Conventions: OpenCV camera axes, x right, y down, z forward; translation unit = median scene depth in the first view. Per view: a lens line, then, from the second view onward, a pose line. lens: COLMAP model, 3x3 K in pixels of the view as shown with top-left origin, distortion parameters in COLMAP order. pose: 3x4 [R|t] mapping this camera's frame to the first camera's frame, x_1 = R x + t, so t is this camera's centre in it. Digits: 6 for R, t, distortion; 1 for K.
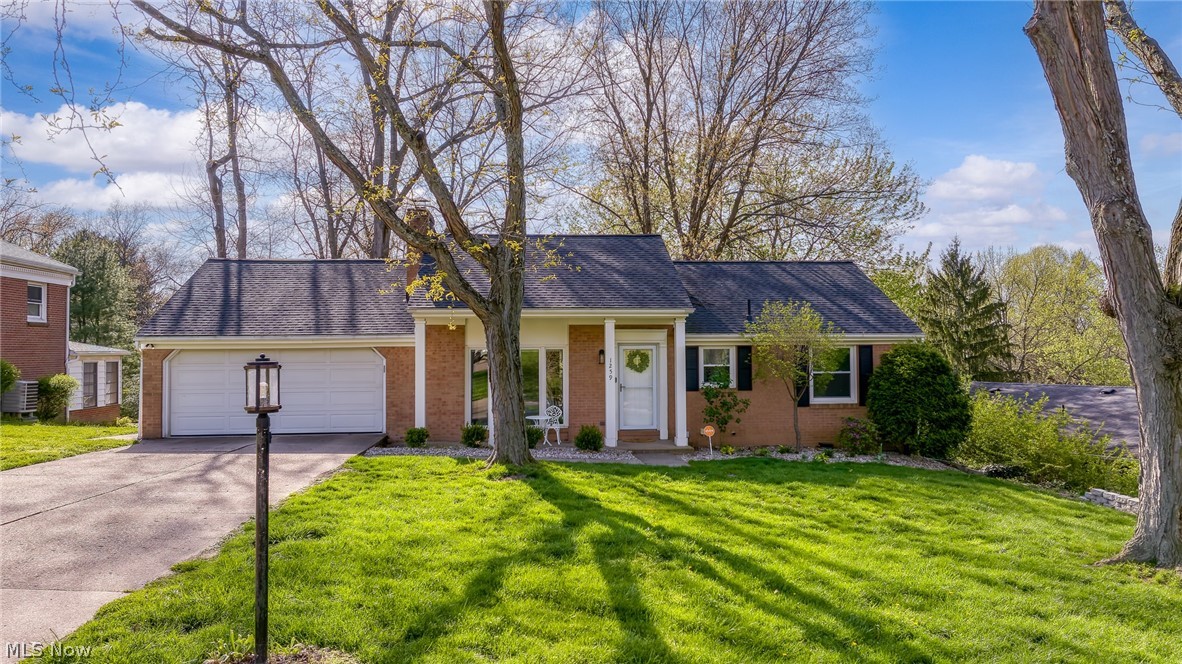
lens RADIAL K [[815.5, 0, 591.0], [0, 815.5, 332.0], [0, 0, 1]] dist [0.007200, 0.005074]
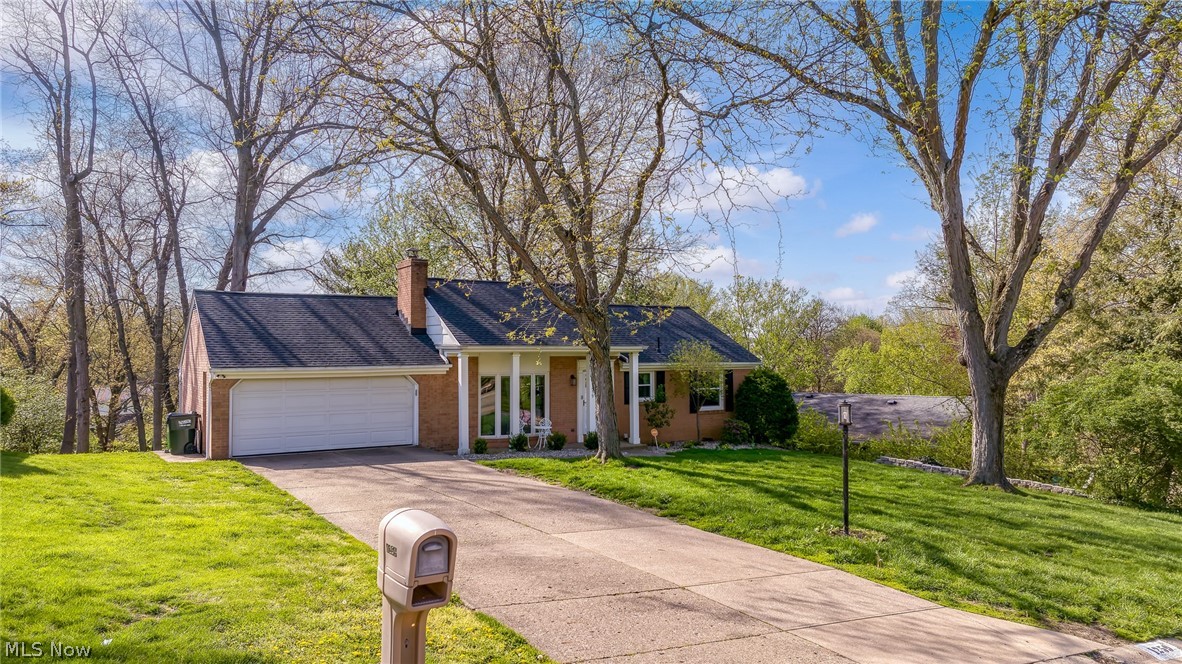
lens RADIAL K [[815.5, 0, 591.0], [0, 815.5, 332.0], [0, 0, 1]] dist [0.007200, 0.005074]
pose [[0.895386, 0.014383, 0.445059, -0.566695], [-0.011455, 0.999891, -0.009269, -0.037228], [-0.445144, 0.003202, 0.895453, -0.210274]]
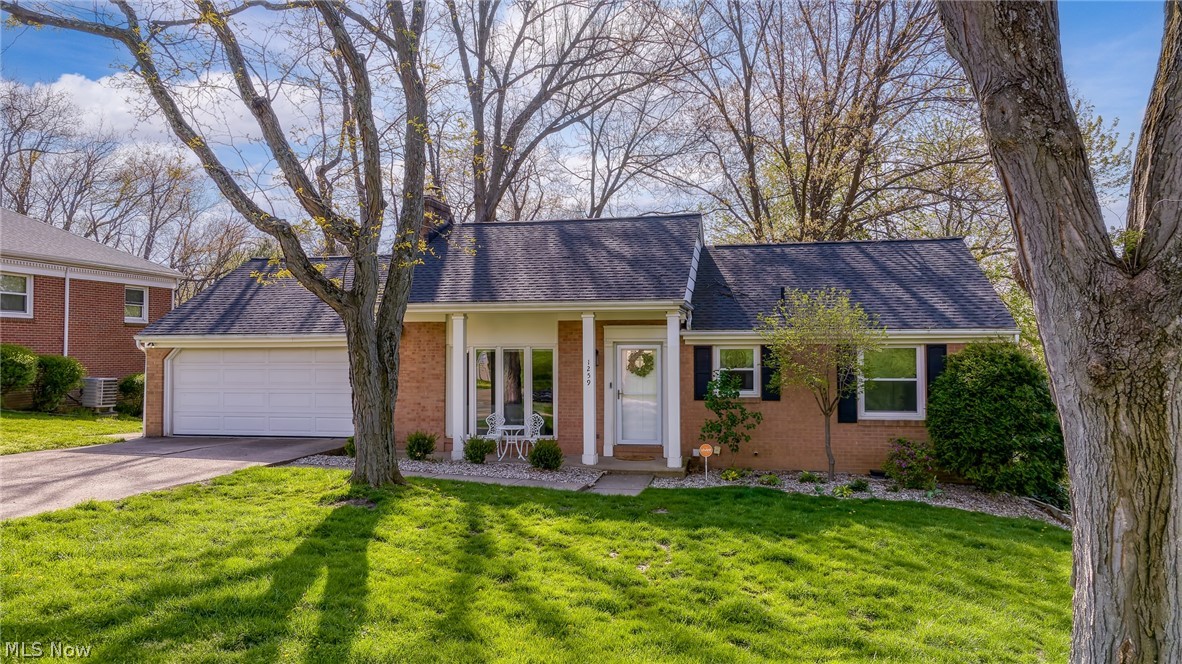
lens RADIAL K [[815.5, 0, 591.0], [0, 815.5, 332.0], [0, 0, 1]] dist [0.007200, 0.005074]
pose [[0.958141, -0.003878, -0.286271, 0.259741], [0.003757, 0.999992, -0.000970, 0.004239], [0.286273, -0.000146, 0.958148, 0.185691]]
